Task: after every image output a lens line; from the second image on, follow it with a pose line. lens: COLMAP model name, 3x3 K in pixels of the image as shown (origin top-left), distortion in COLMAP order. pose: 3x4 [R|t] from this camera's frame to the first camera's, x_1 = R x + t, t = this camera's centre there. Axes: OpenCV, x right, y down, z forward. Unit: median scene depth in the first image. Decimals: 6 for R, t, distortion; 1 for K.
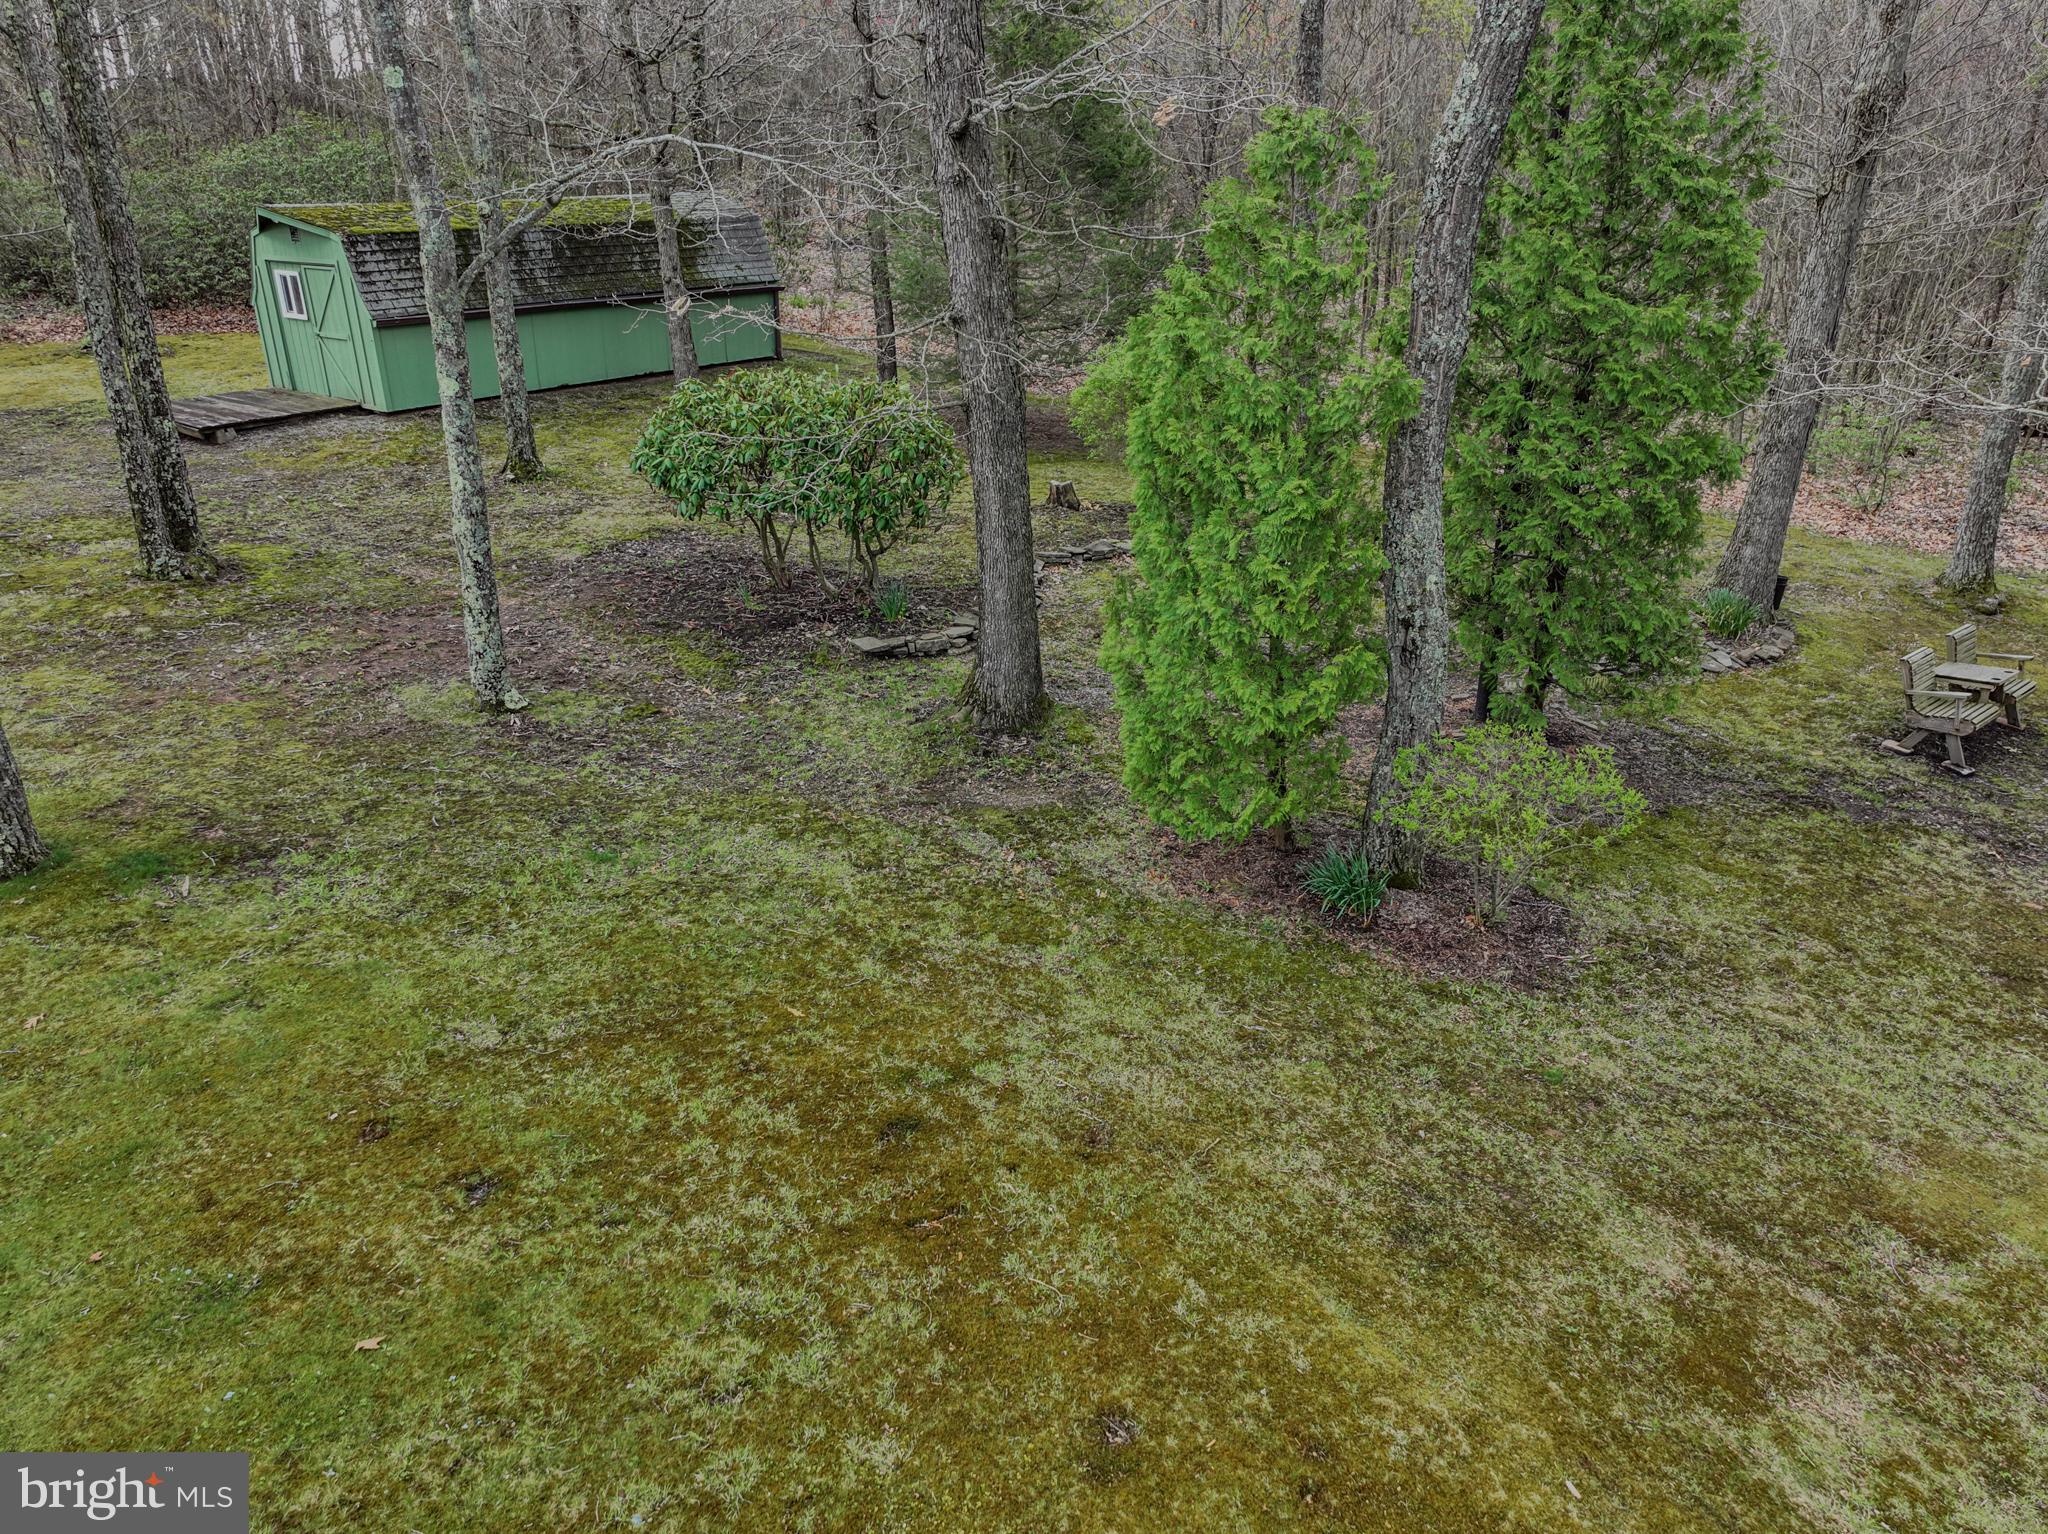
lens RADIAL K [[1454.8, 0, 1024.0], [0, 1454.8, 767.0], [0, 0, 1]] dist [0.012368, 0.006443]
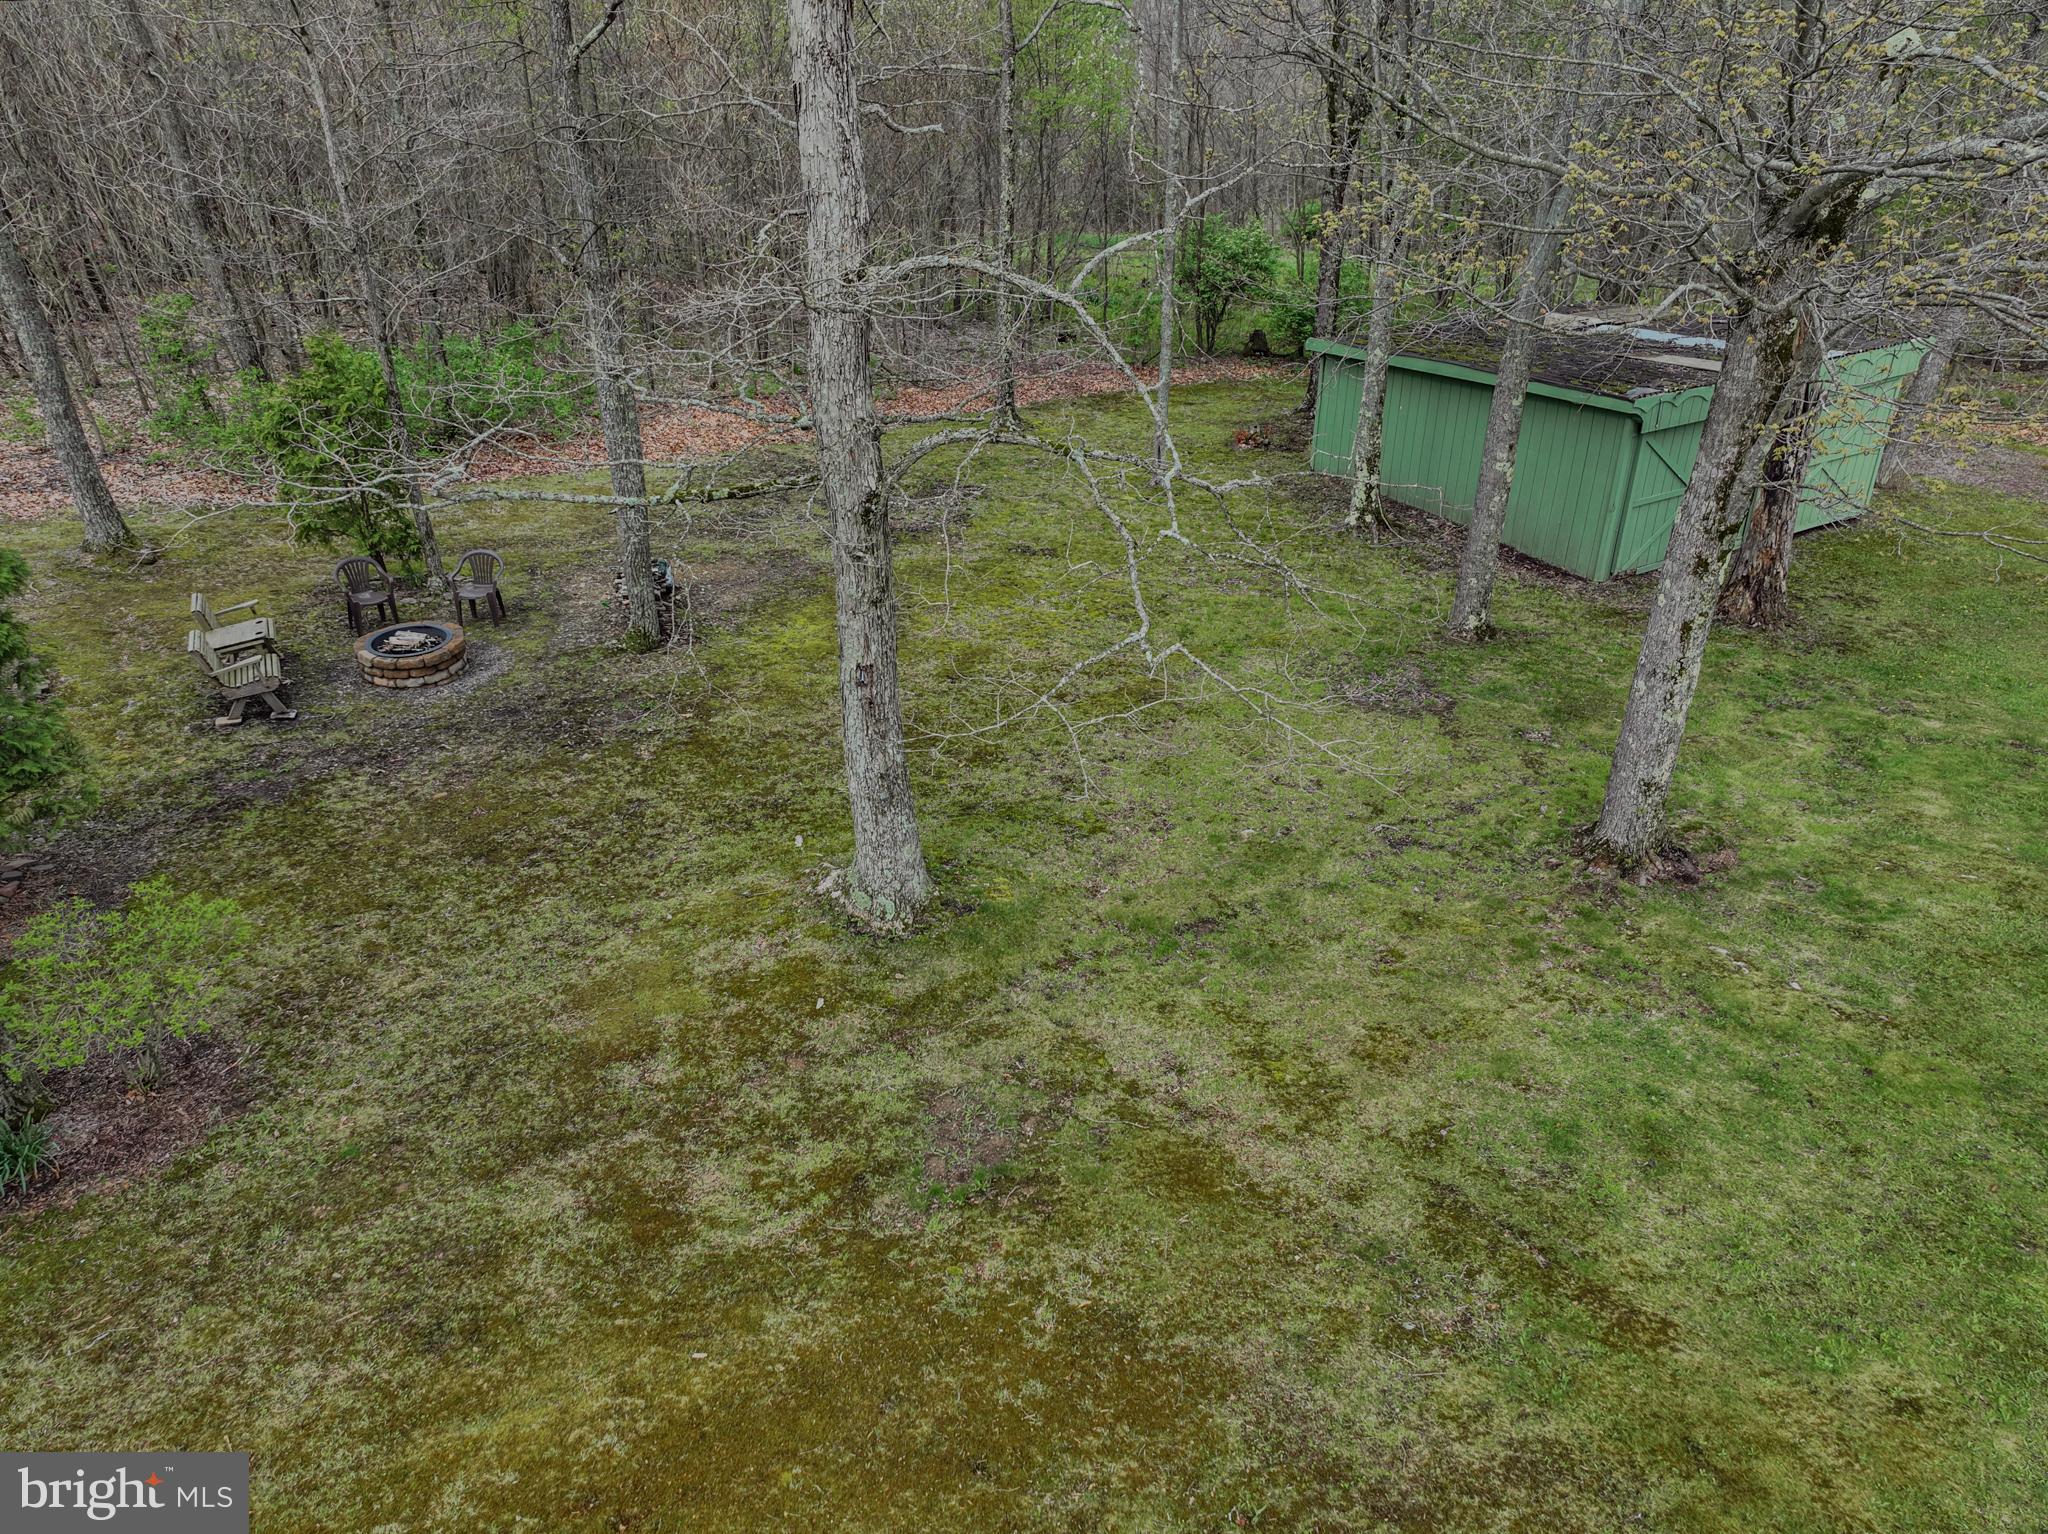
lens RADIAL K [[1454.8, 0, 1024.0], [0, 1454.8, 767.0], [0, 0, 1]] dist [0.012368, 0.006443]
pose [[0.274616, -0.483445, 0.831184, -0.323498], [0.381411, 0.848272, 0.367369, -0.287945], [-0.882673, 0.216137, 0.417340, 0.005379]]
